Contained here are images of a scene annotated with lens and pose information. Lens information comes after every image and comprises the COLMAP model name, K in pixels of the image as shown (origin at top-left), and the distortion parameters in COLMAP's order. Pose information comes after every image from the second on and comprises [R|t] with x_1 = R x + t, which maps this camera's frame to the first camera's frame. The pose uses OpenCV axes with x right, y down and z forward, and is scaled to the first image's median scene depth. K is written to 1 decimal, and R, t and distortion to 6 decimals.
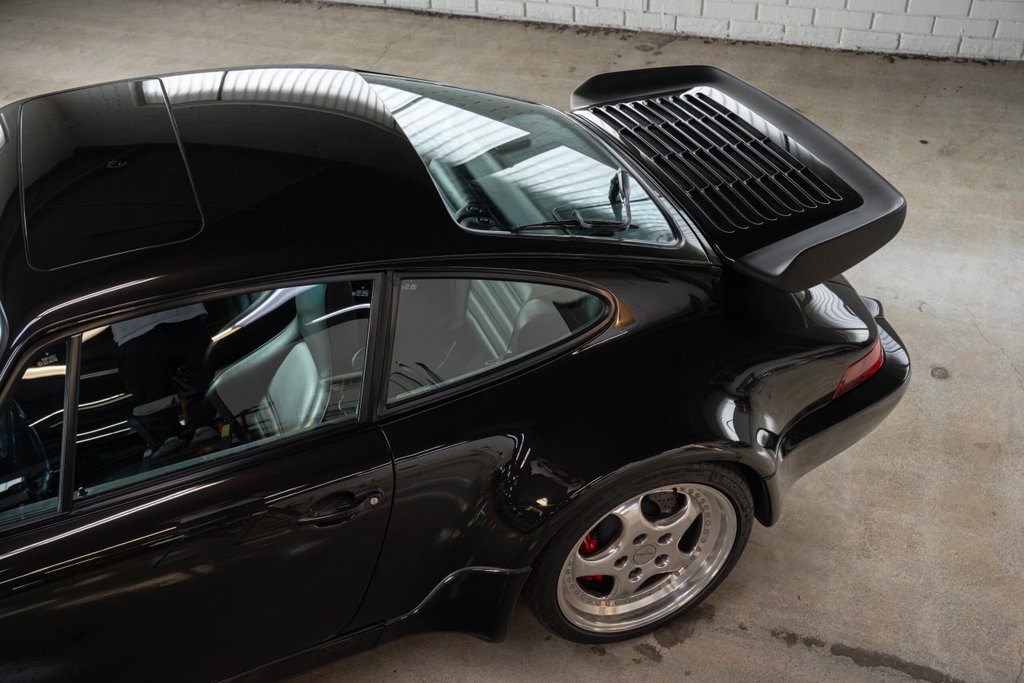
lens RADIAL K [[1037.8, 0, 515.1], [0, 1037.8, 339.1], [0, 0, 1]] dist [-0.007548, 0.000000]
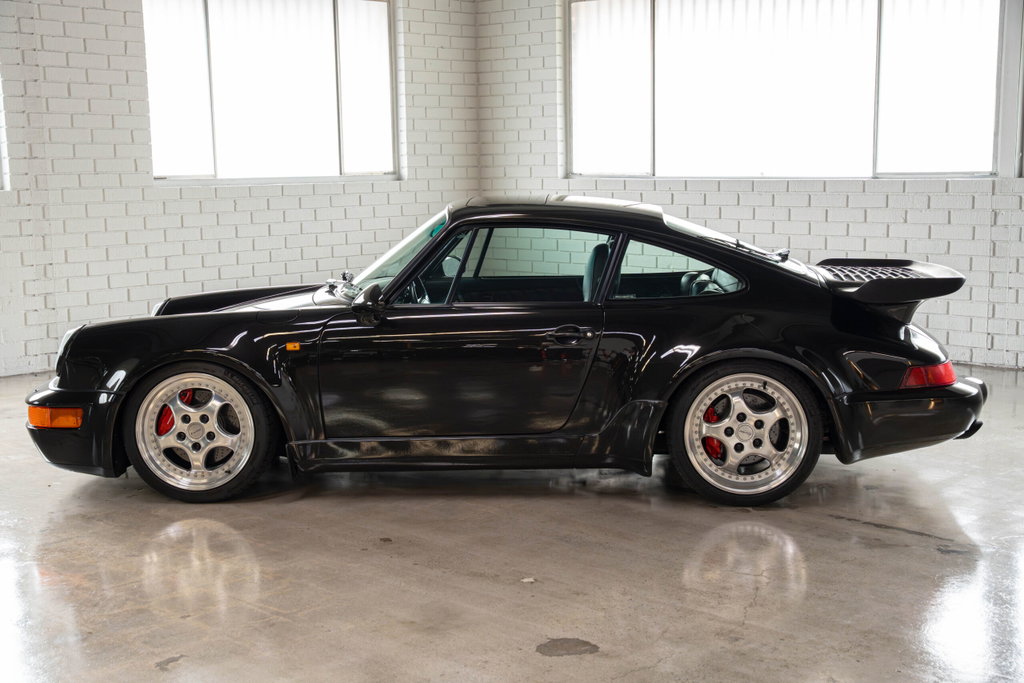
lens RADIAL K [[1413.0, 0, 505.5], [0, 1413.0, 341.6], [0, 0, 1]] dist [0.126198, 0.000000]
pose [[0.906322, 0.084625, -0.414028, 0.316770], [-0.274625, 0.862601, -0.424853, 0.517635], [0.321187, 0.498756, 0.805035, -0.450053]]
